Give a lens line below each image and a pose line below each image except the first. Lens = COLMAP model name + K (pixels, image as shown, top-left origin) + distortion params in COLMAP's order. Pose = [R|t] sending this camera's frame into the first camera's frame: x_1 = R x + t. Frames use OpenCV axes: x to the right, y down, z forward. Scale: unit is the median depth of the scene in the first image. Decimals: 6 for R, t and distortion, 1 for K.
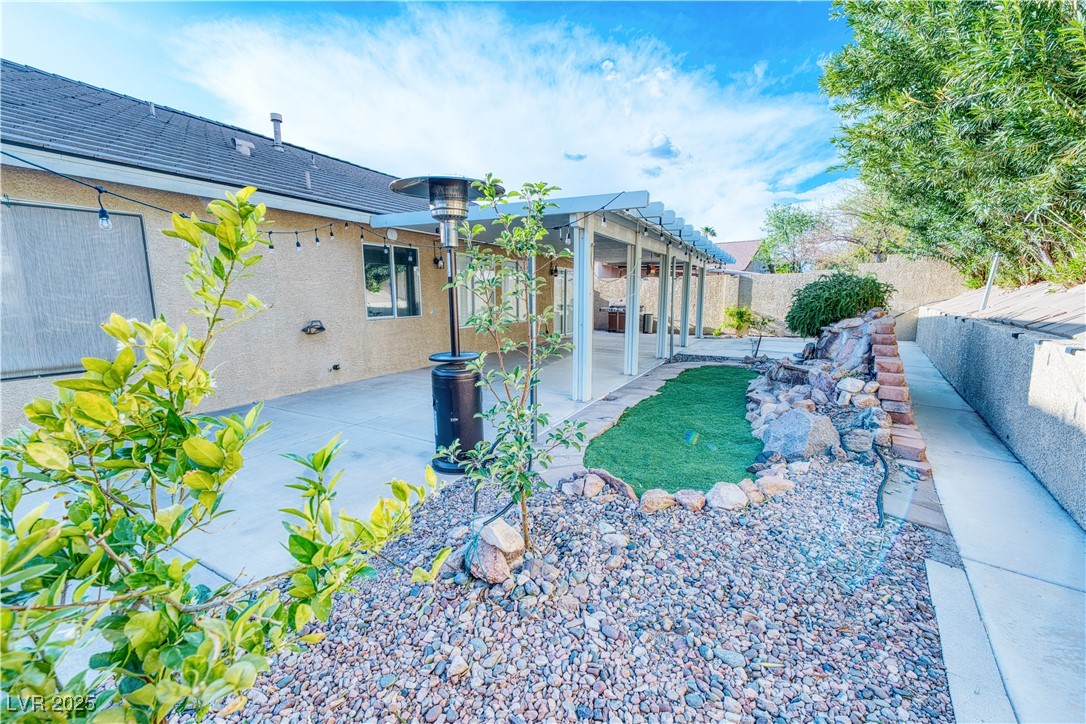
lens RADIAL K [[439.0, 0, 554.1], [0, 439.0, 360.2], [0, 0, 1]] dist [-0.008439, 0.001045]
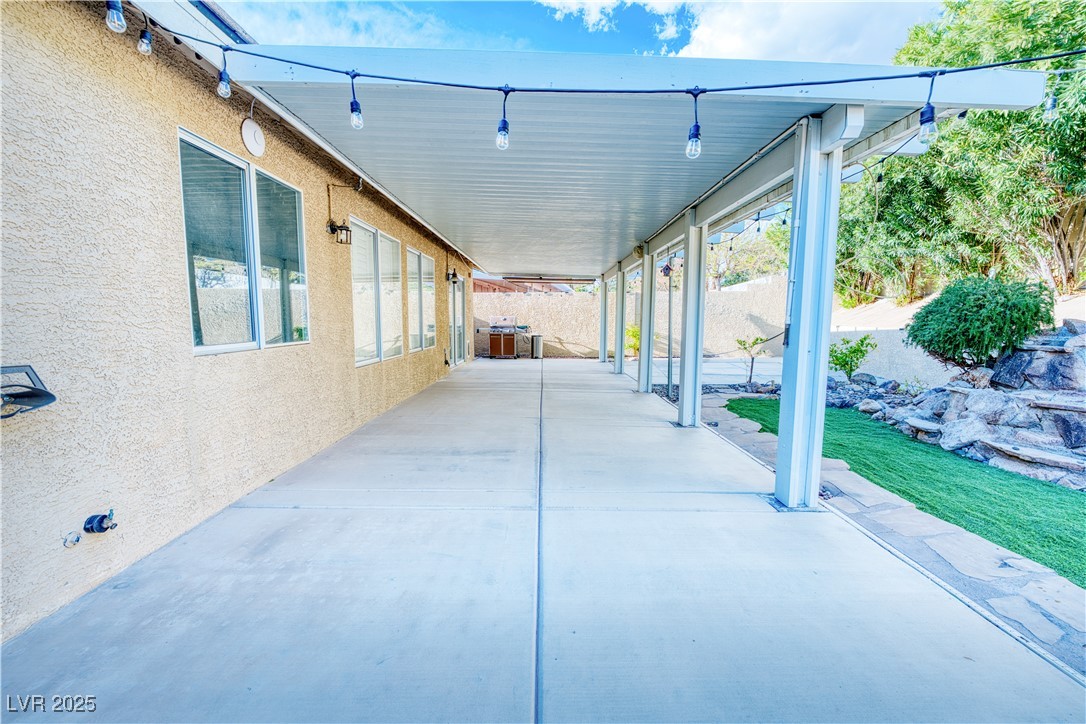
lens RADIAL K [[439.0, 0, 545.2], [0, 439.0, 361.6], [0, 0, 1]] dist [-0.008439, 0.001045]
pose [[0.892587, -0.041592, 0.448954, -0.356464], [0.064604, 0.997259, -0.036055, -0.060019], [-0.446224, 0.061186, 0.892827, 0.602738]]
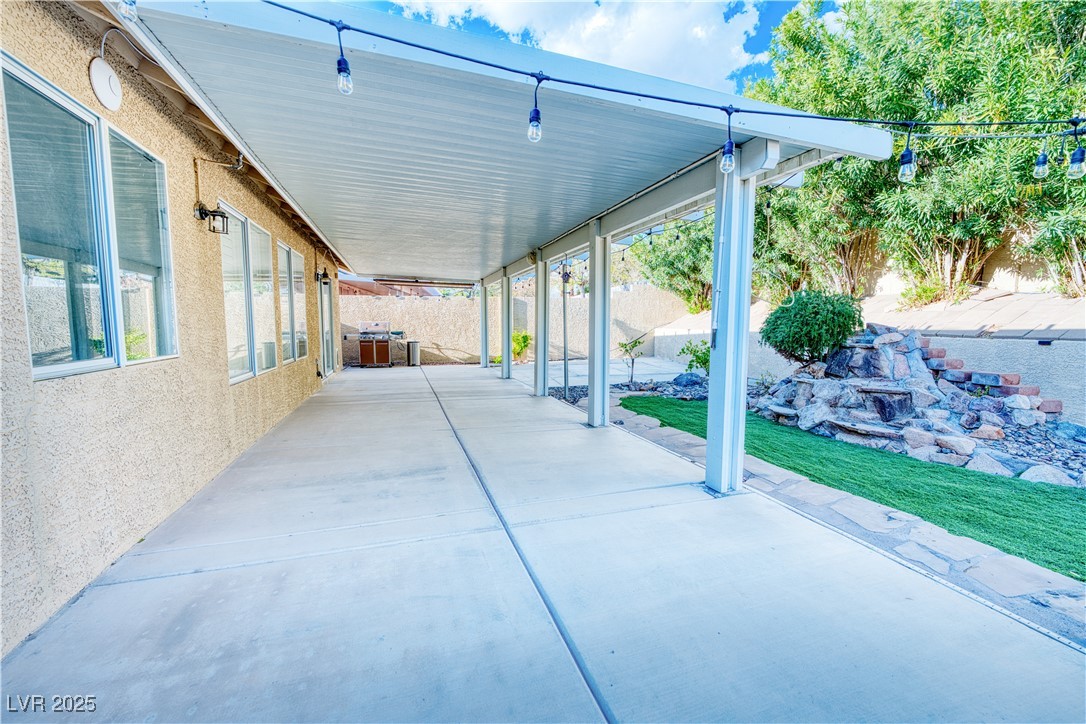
lens RADIAL K [[439.0, 0, 543.8], [0, 439.0, 361.9], [0, 0, 1]] dist [-0.008439, 0.001045]
pose [[0.708198, -0.062278, 0.703262, -0.421964], [0.105902, 0.994203, -0.018603, -0.071636], [-0.698027, 0.087651, 0.710687, 0.670149]]
